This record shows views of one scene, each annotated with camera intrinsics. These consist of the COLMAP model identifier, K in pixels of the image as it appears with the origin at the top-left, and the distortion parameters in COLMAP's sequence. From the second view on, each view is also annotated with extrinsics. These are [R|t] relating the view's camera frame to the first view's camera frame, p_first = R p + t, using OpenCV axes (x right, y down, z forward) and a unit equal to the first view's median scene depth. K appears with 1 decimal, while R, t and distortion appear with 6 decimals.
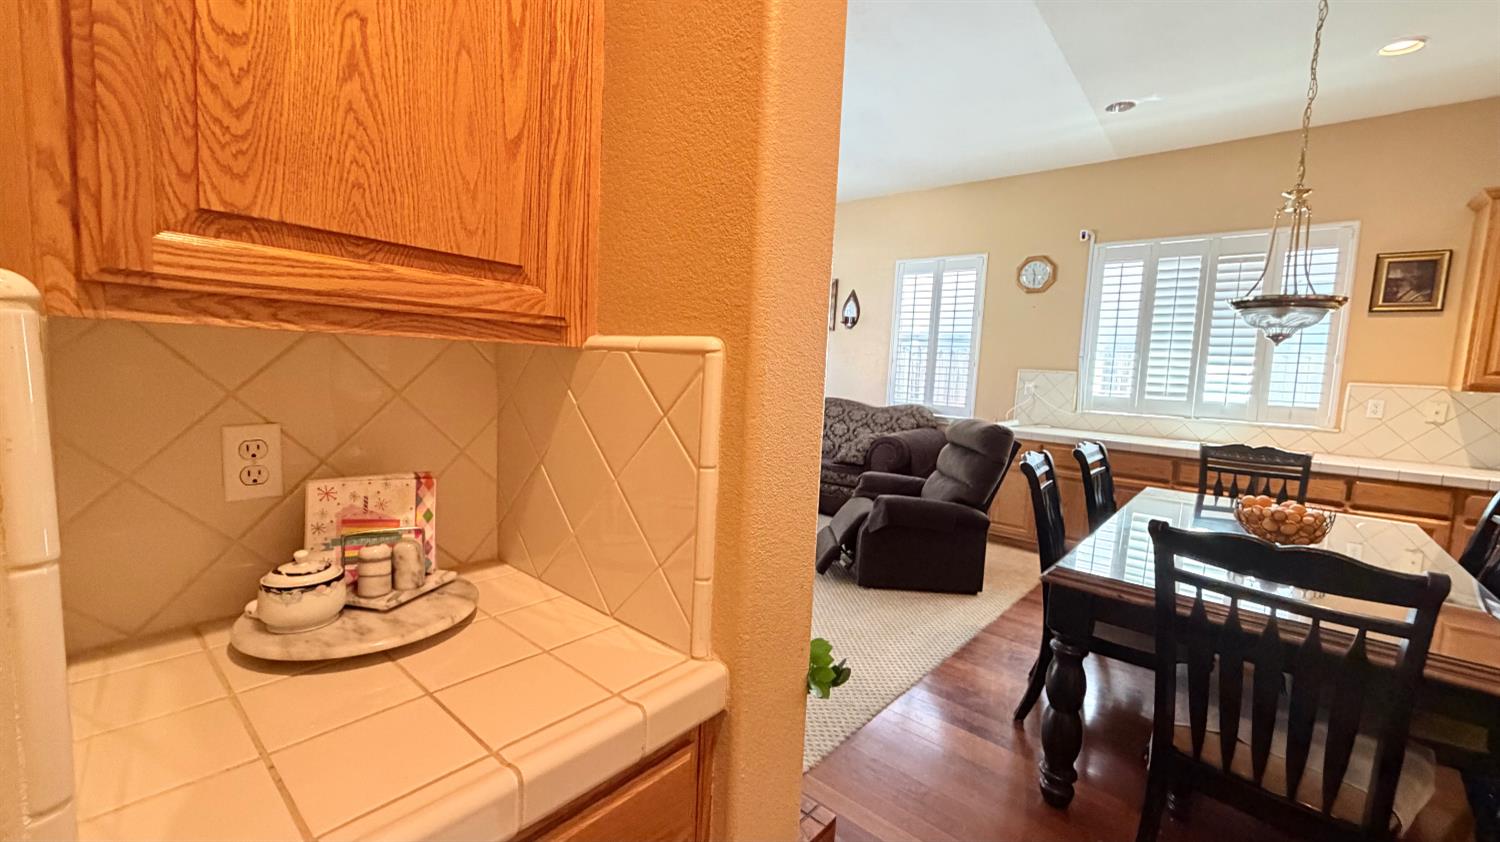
lens RADIAL K [[598.5, 0, 755.7], [0, 598.5, 422.7], [0, 0, 1]] dist [-0.000660, 0.000544]
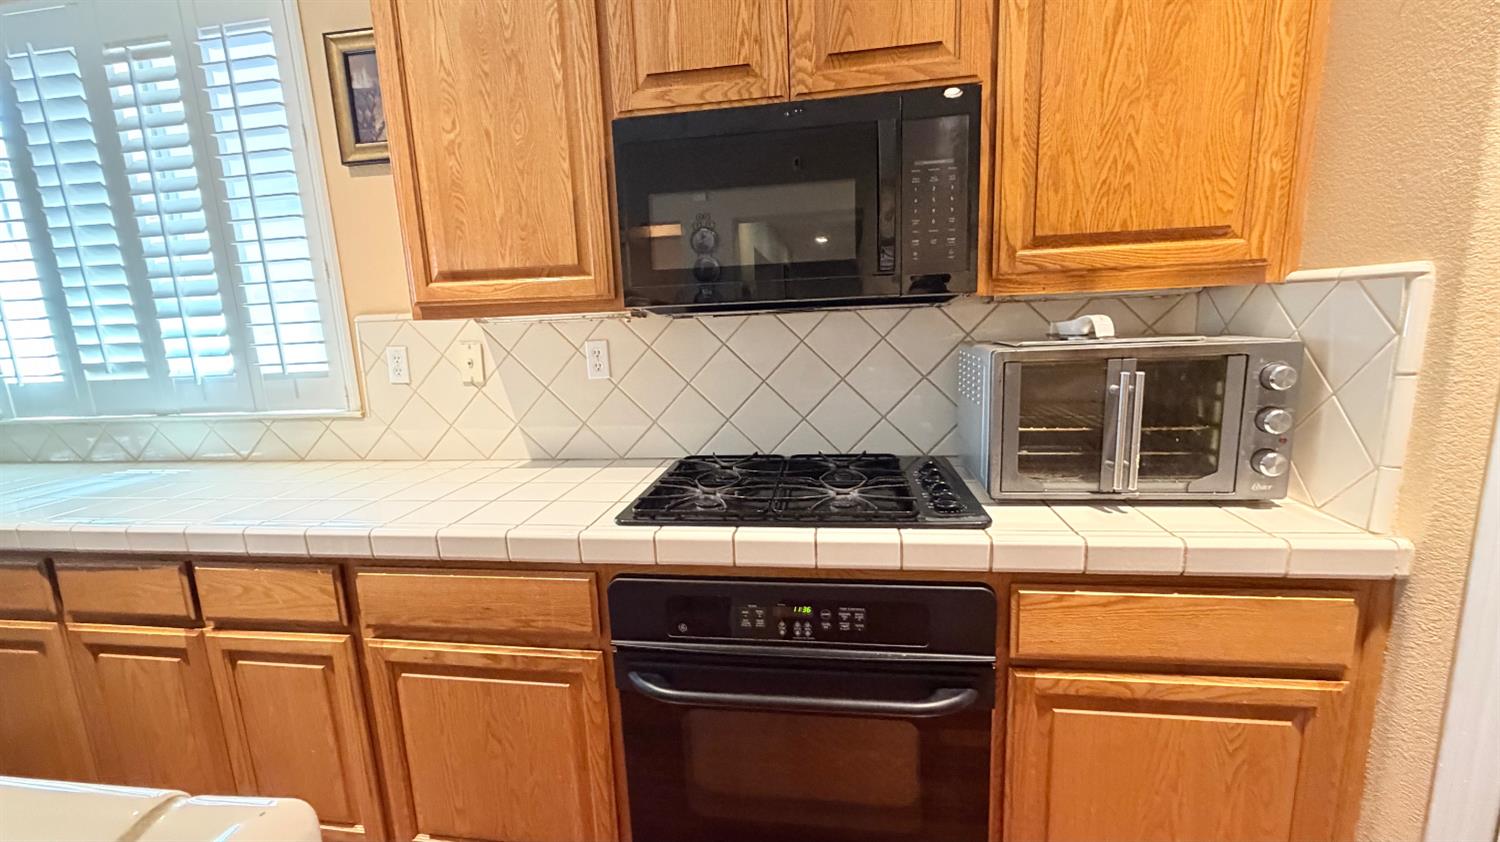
lens RADIAL K [[598.5, 0, 755.0], [0, 598.5, 413.5], [0, 0, 1]] dist [-0.000660, 0.000544]
pose [[0.849263, -0.162189, 0.502441, 0.951807], [0.129187, 0.986555, 0.100100, 0.004871], [-0.511921, -0.020102, 0.858797, 0.385859]]
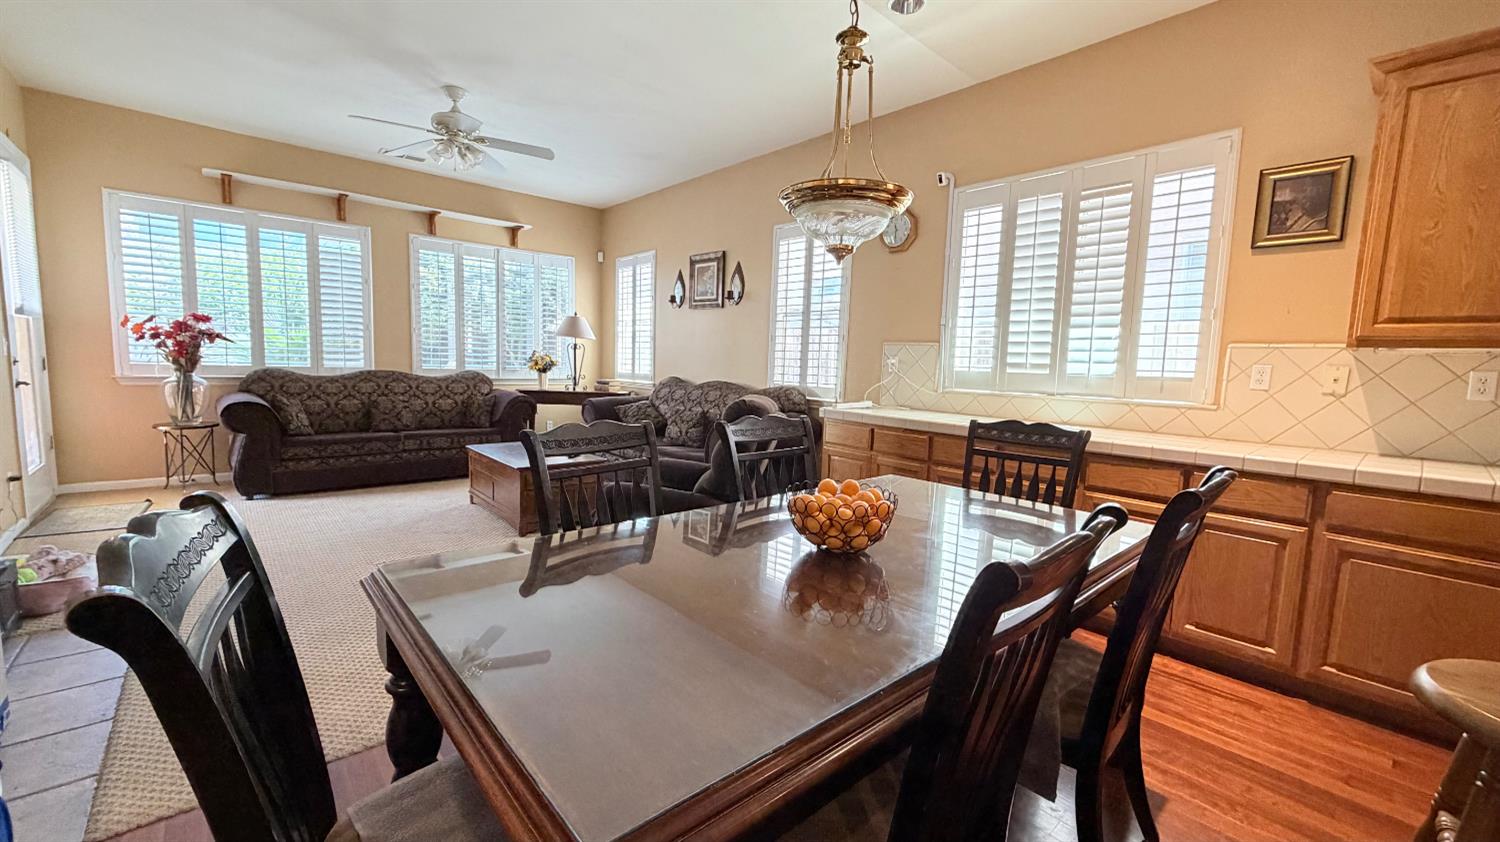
lens RADIAL K [[598.5, 0, 756.3], [0, 598.5, 420.4], [0, 0, 1]] dist [-0.000660, 0.000544]
pose [[0.990683, 0.003690, -0.136141, 0.472799], [-0.004215, 0.999985, -0.003567, 0.033198], [0.136125, 0.004108, 0.990683, 0.158088]]
